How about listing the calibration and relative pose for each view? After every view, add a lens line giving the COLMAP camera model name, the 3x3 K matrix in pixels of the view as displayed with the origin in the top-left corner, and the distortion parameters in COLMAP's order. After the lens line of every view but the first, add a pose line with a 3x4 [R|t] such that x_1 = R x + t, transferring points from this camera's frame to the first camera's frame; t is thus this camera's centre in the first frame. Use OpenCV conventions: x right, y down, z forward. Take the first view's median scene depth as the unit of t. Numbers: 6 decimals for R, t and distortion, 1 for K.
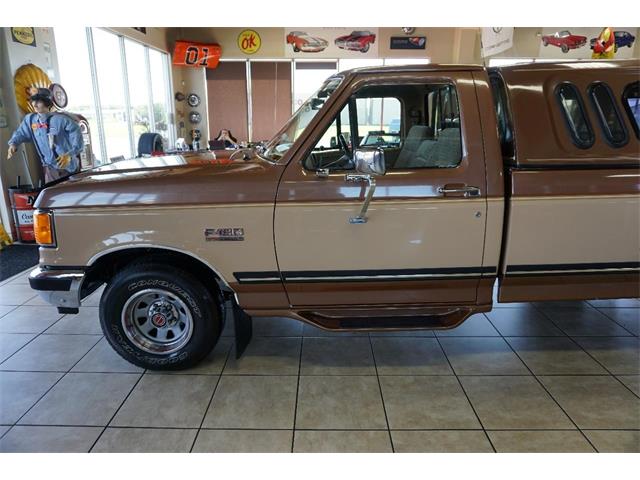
lens RADIAL K [[429.9, 0, 317.6], [0, 429.9, 228.5], [0, 0, 1]] dist [-0.046165, 0.036663]
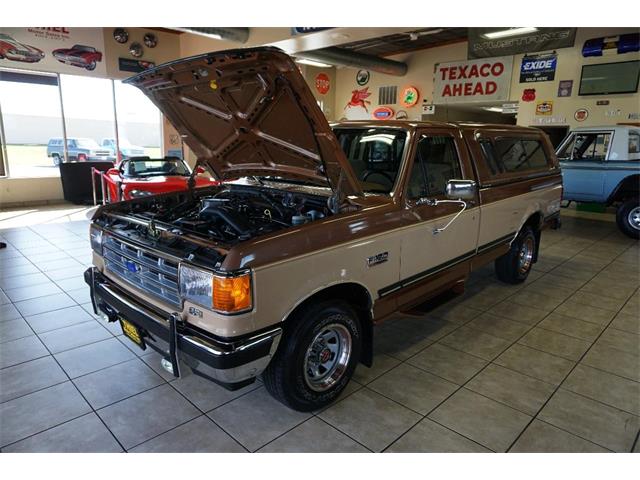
lens RADIAL K [[429.9, 0, 317.6], [0, 429.9, 228.5], [0, 0, 1]] dist [-0.046165, 0.036663]
pose [[0.694942, -0.128444, 0.707501, -1.030602], [0.158356, 0.987099, 0.023658, -0.109884], [-0.701412, 0.095596, 0.706317, 0.246238]]
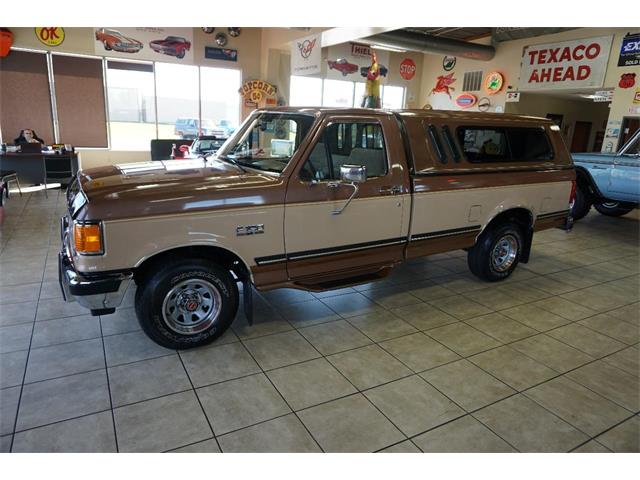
lens RADIAL K [[429.9, 0, 317.6], [0, 429.9, 228.5], [0, 0, 1]] dist [-0.046165, 0.036663]
pose [[0.867206, -0.078630, 0.491702, -0.614982], [0.077098, 0.996748, 0.023416, -0.004433], [-0.491945, 0.017603, 0.870449, -0.228539]]
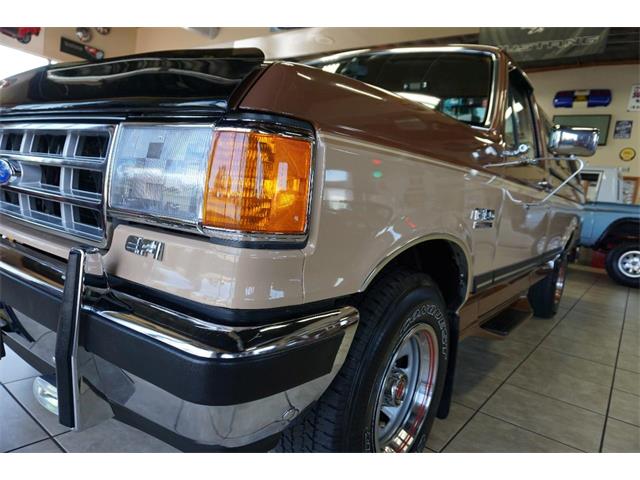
lens RADIAL K [[429.9, 0, 317.6], [0, 429.9, 228.5], [0, 0, 1]] dist [-0.046165, 0.036663]
pose [[0.591632, 0.013397, 0.806097, -0.803386], [0.077458, 0.994292, -0.073375, 0.053380], [-0.802479, 0.105849, 0.587217, 0.731779]]
